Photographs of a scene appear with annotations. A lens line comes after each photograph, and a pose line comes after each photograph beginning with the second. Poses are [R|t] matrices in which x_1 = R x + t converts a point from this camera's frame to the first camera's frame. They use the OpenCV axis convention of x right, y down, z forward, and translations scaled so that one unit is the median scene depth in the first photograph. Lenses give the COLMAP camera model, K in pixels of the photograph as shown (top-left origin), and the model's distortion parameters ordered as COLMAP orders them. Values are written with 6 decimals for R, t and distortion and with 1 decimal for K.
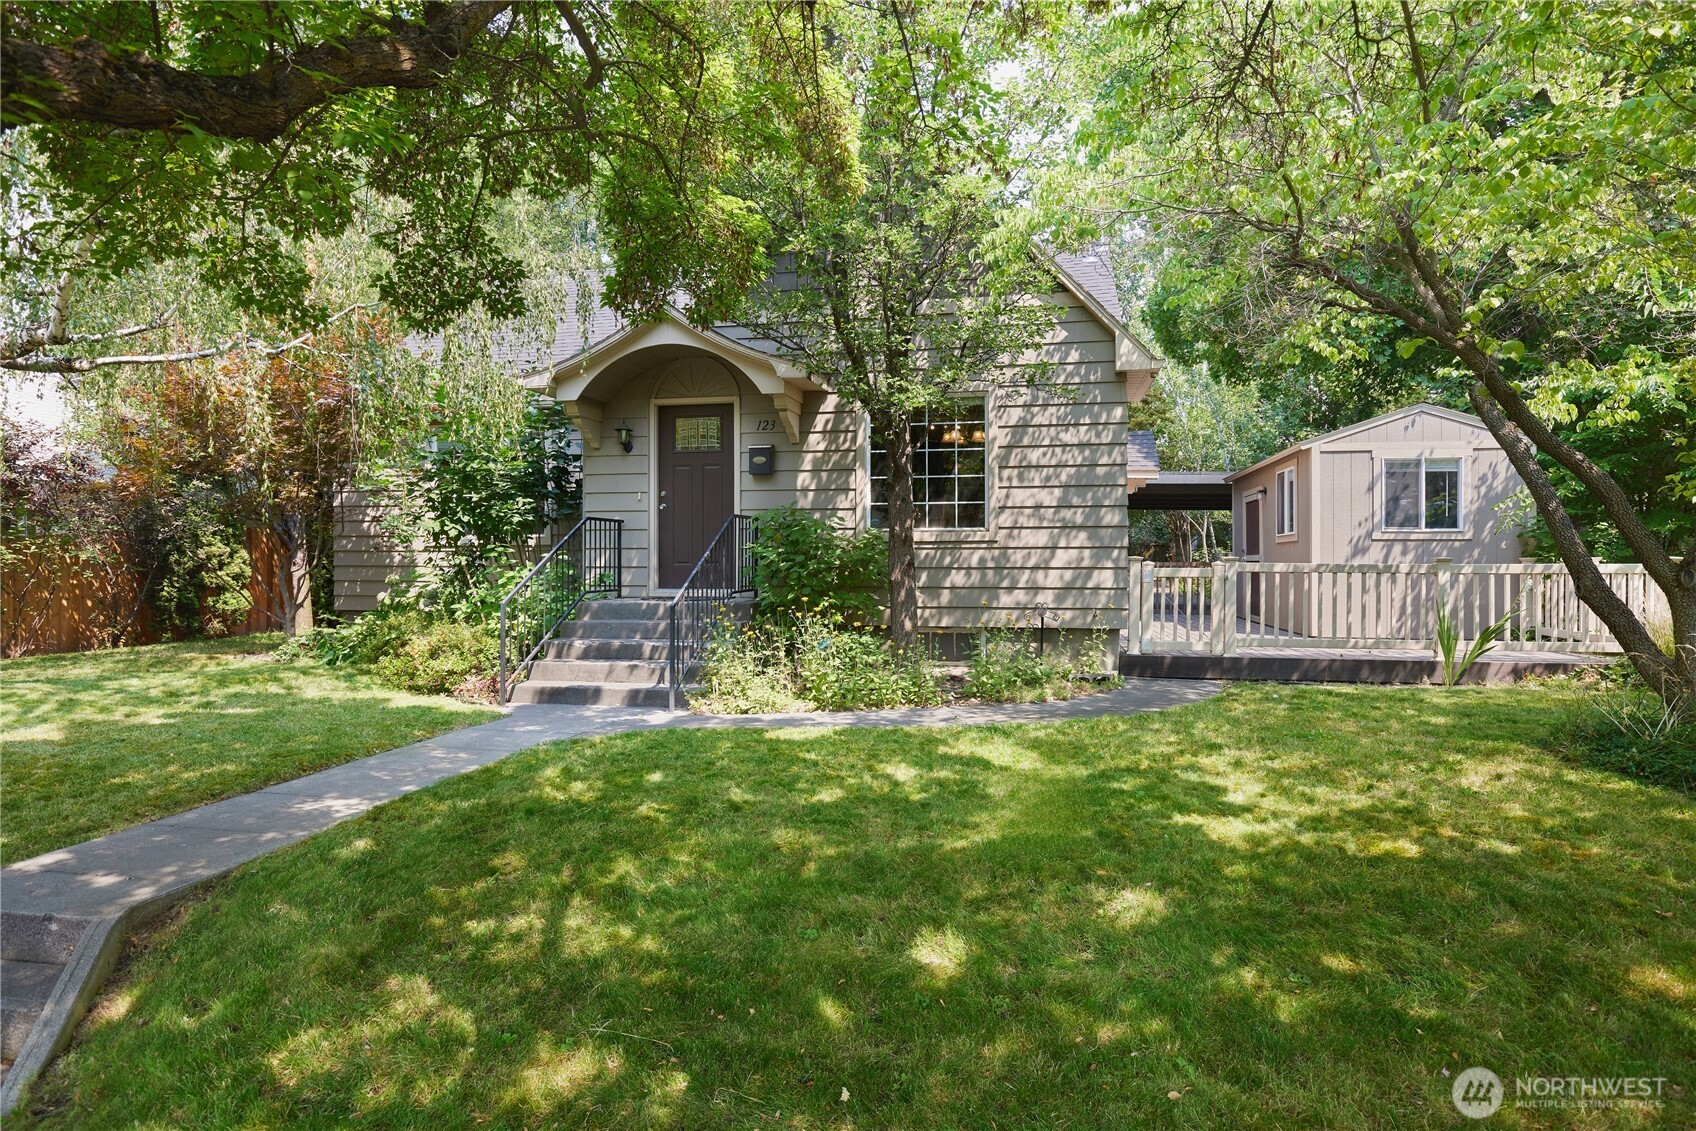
lens RADIAL K [[942.8, 0, 849.1], [0, 942.8, 566.5], [0, 0, 1]] dist [0.001896, -0.001164]
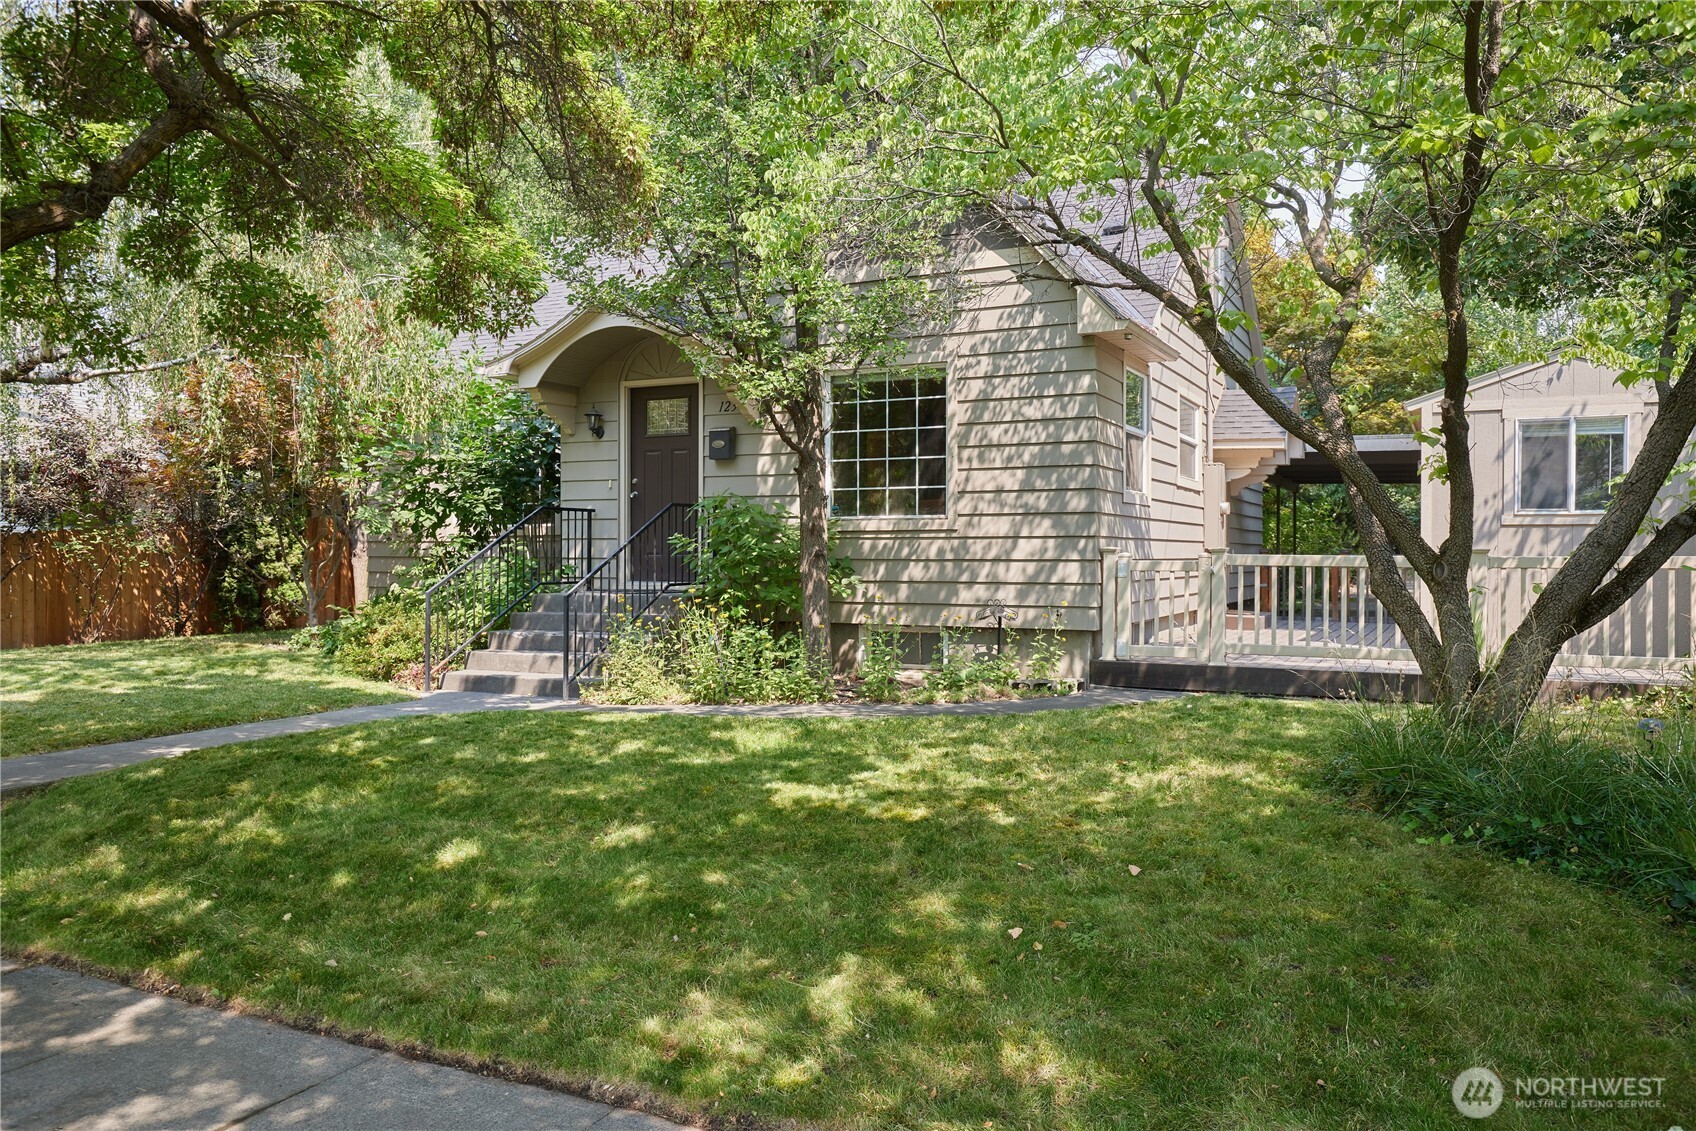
lens RADIAL K [[1280.5, 0, 846.2], [0, 1280.5, 572.1], [0, 0, 1]] dist [0.041775, 0.008687]
pose [[0.962144, 0.004751, -0.272500, 0.387565], [-0.002147, 0.999949, 0.009854, 0.001294], [0.272533, -0.008896, 0.962105, -0.195503]]
